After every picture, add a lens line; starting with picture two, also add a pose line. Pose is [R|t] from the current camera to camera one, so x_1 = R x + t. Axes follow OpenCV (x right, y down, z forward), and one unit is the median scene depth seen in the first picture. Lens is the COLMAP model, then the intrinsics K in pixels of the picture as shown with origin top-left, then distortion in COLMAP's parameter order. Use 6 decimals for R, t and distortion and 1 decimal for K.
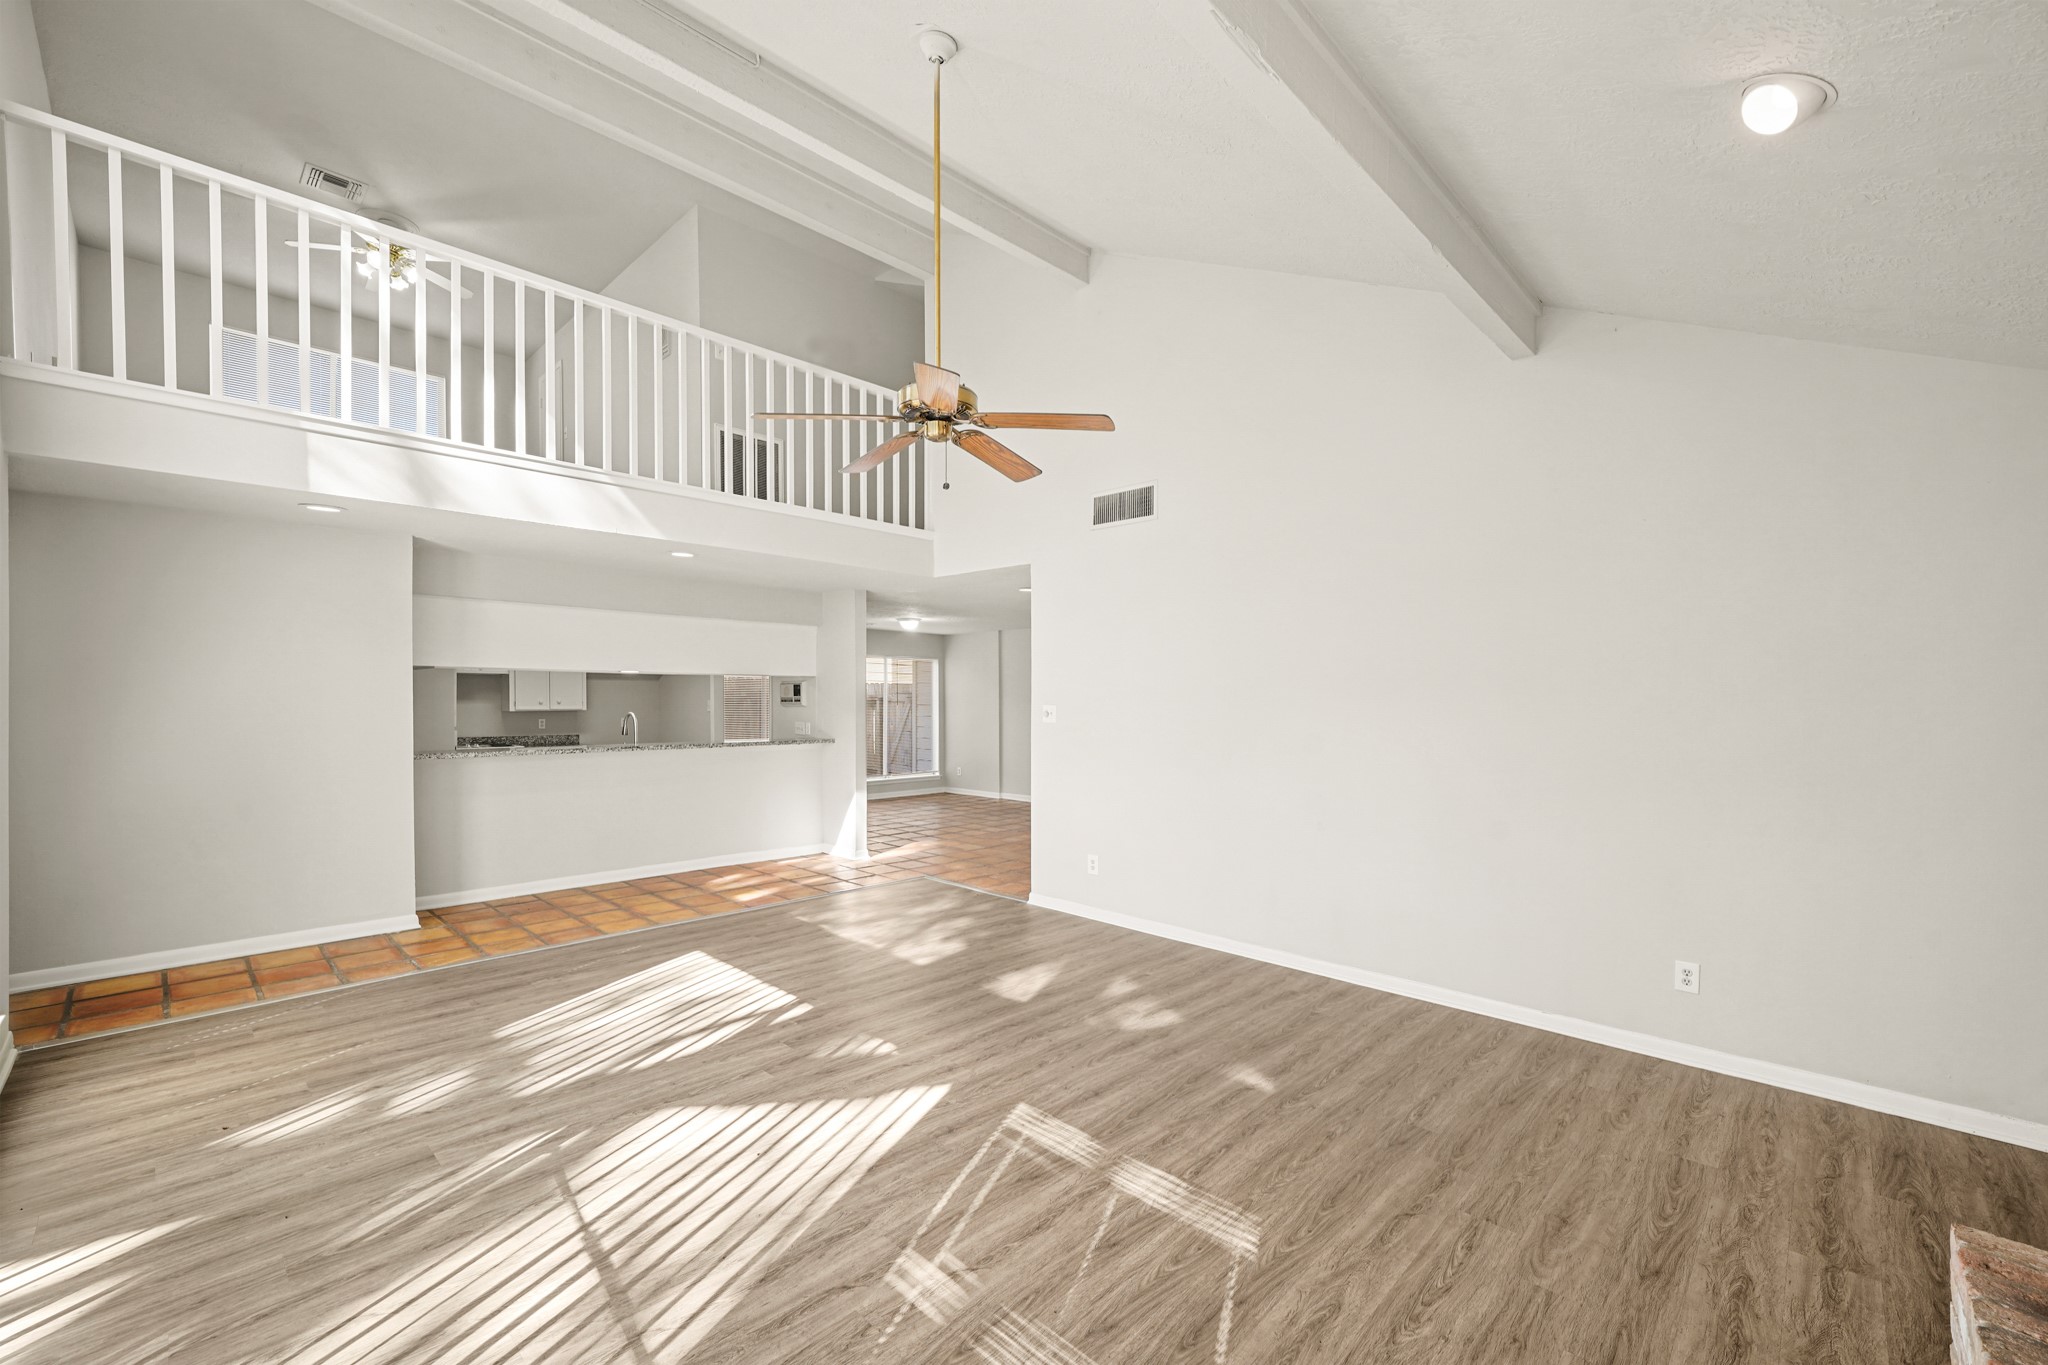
lens RADIAL K [[819.0, 0, 1019.0], [0, 819.0, 693.7], [0, 0, 1]] dist [-0.002430, -0.000246]
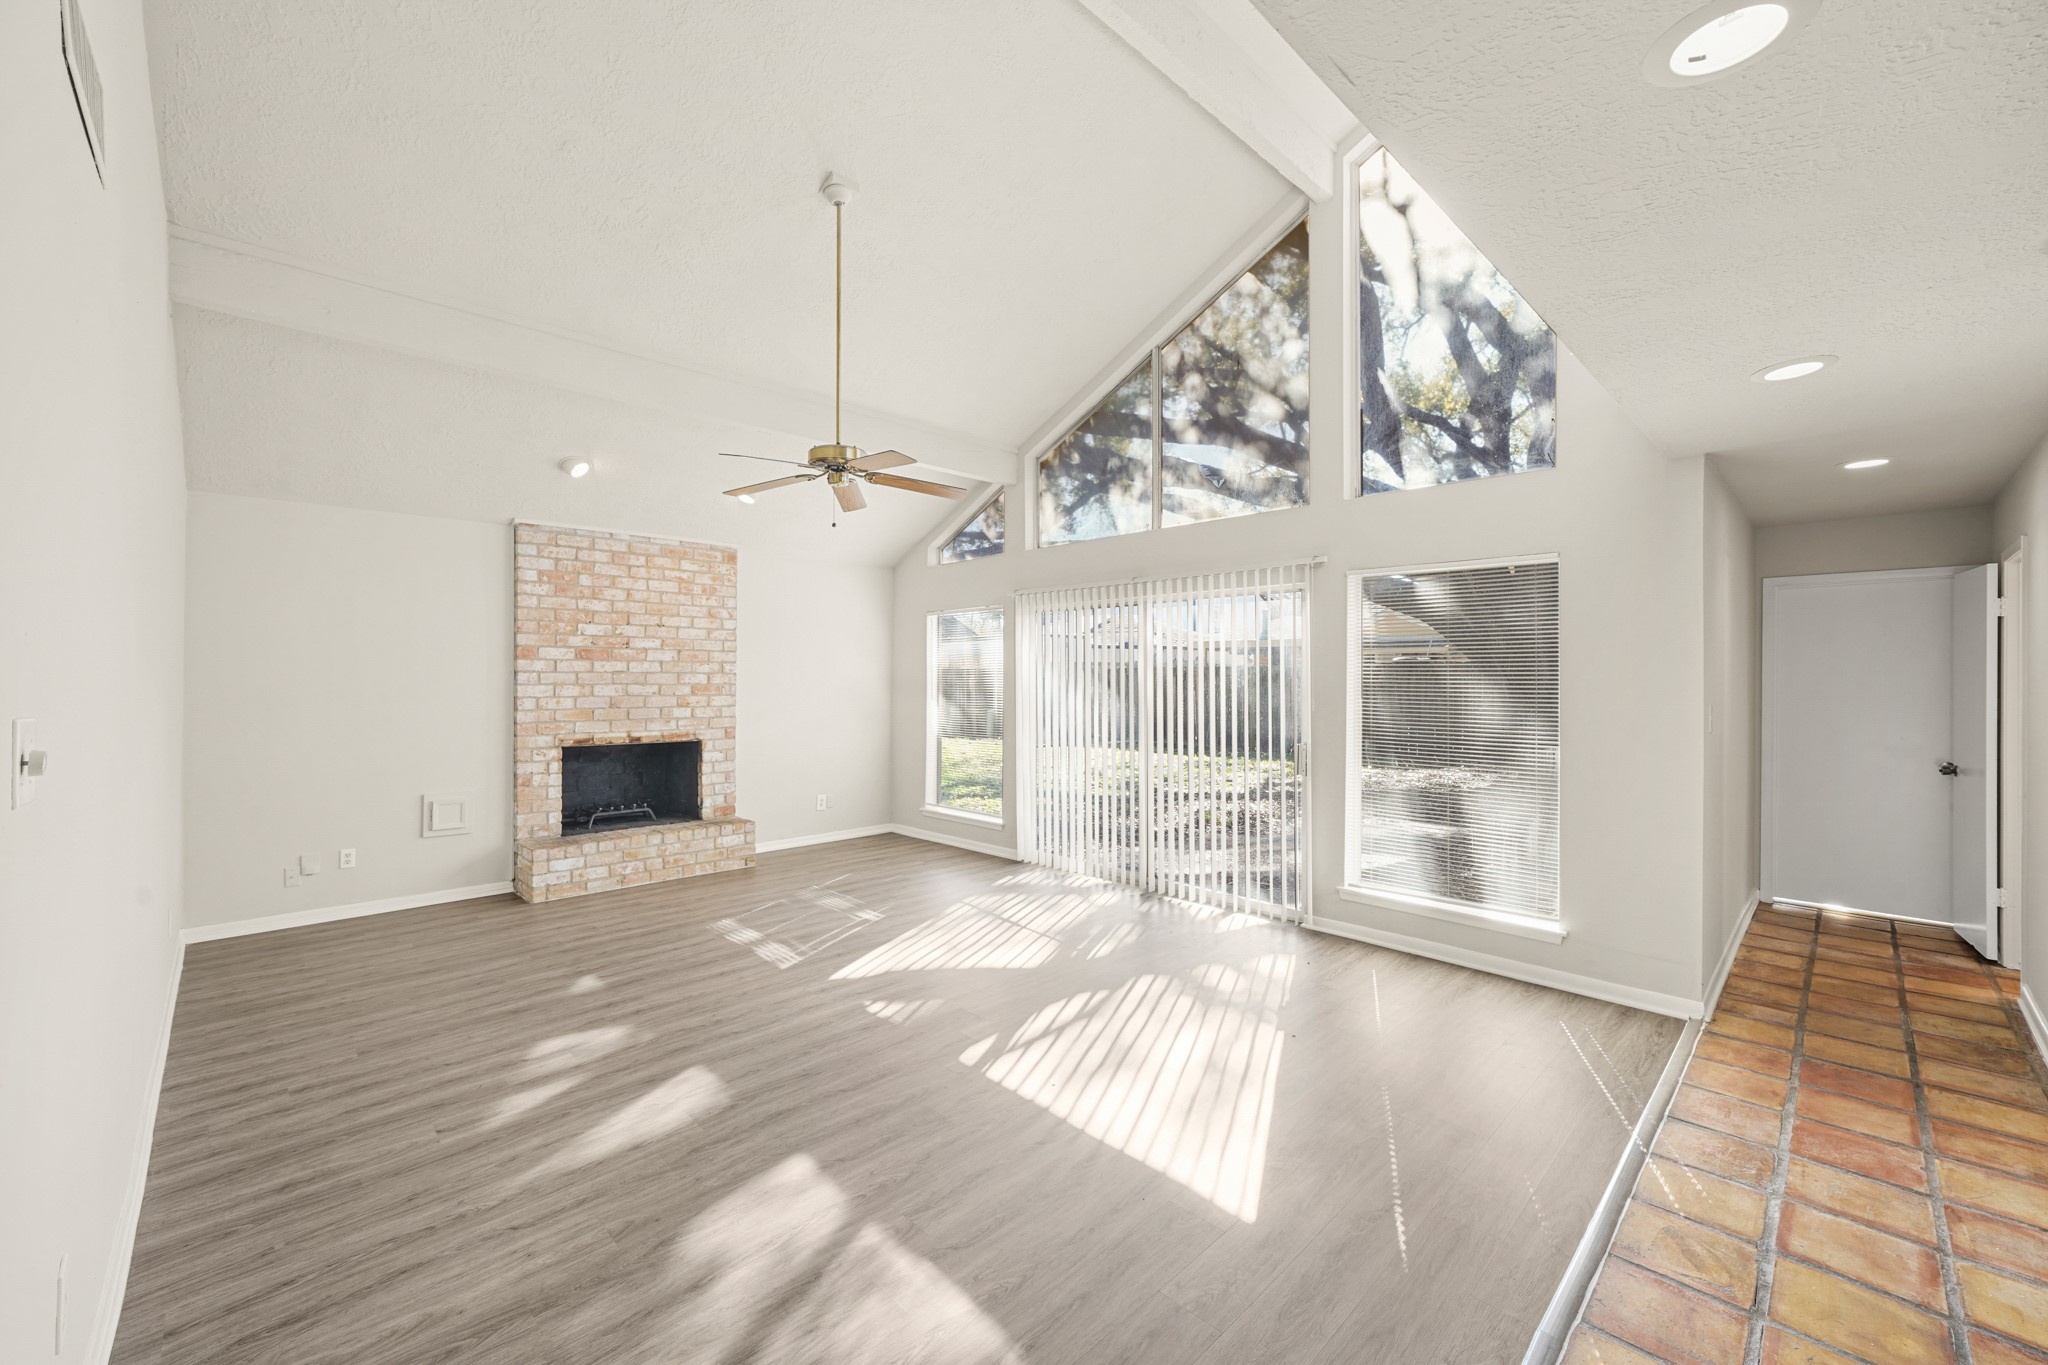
lens RADIAL K [[819.0, 0, 1029.7], [0, 819.0, 679.2], [0, 0, 1]] dist [-0.002430, -0.000246]
pose [[-0.999864, -0.006920, 0.014985, -0.428668], [-0.006862, 0.999969, 0.003906, -0.003352], [-0.015011, 0.003802, -0.999880, 2.350096]]
